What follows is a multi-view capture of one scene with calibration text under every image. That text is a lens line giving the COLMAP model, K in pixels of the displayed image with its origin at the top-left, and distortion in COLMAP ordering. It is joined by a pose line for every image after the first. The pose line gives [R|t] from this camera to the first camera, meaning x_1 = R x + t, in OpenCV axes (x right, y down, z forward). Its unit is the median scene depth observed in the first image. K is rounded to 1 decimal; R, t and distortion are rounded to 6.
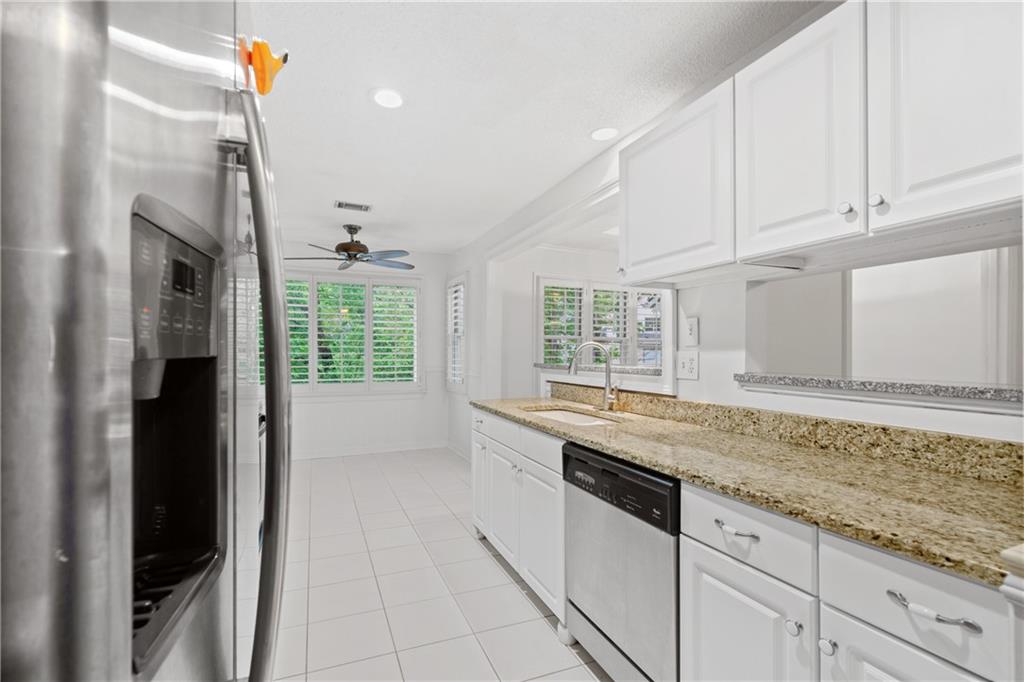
lens RADIAL K [[458.4, 0, 511.7], [0, 458.4, 356.7], [0, 0, 1]] dist [-0.001712, 0.000014]
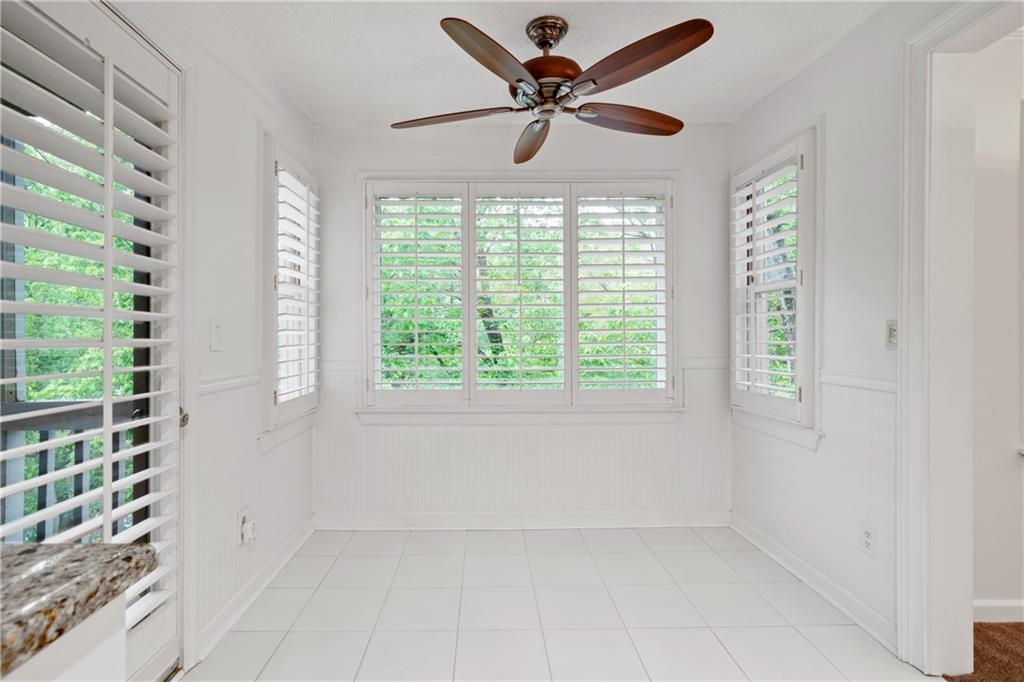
lens RADIAL K [[483.9, 0, 502.0], [0, 483.9, 328.5], [0, 0, 1]] dist [-0.000262, 0.000256]
pose [[0.928238, -0.008097, -0.371899, -0.385427], [-0.001161, 0.999695, -0.024662, 0.009898], [0.371985, 0.023324, 0.927946, 0.994049]]
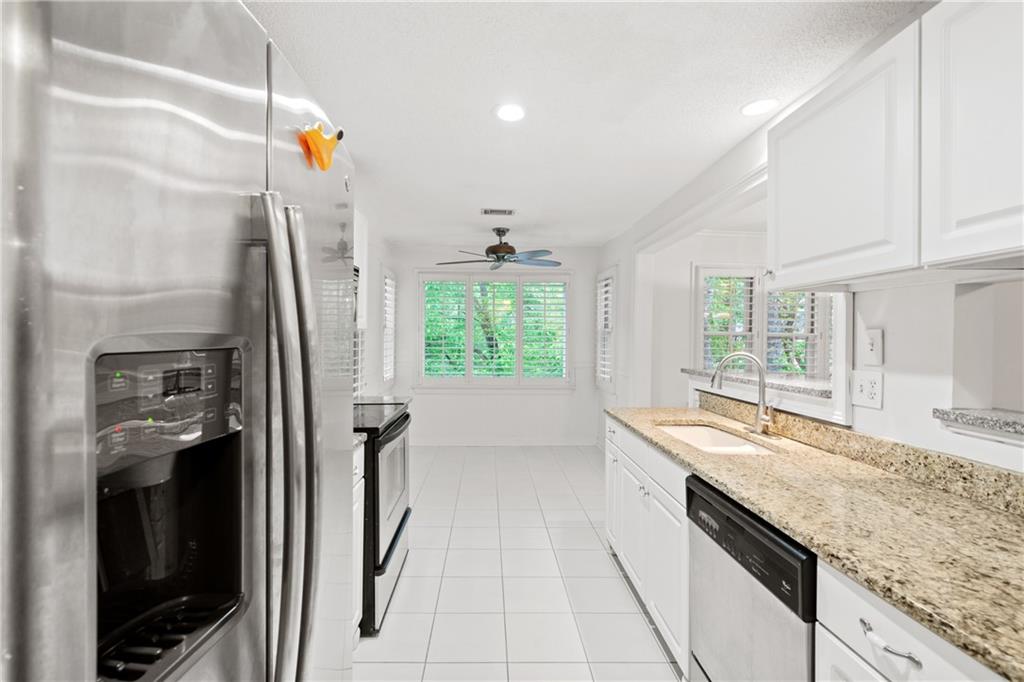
lens RADIAL K [[465.3, 0, 512.0], [0, 465.3, 341.0], [0, 0, 1]] dist [0.000502, 0.001090]
pose [[0.932971, 0.011996, -0.359751, 0.101425], [-0.011395, 0.999928, 0.003792, -0.059000], [0.359770, 0.000561, 0.933041, 0.039091]]
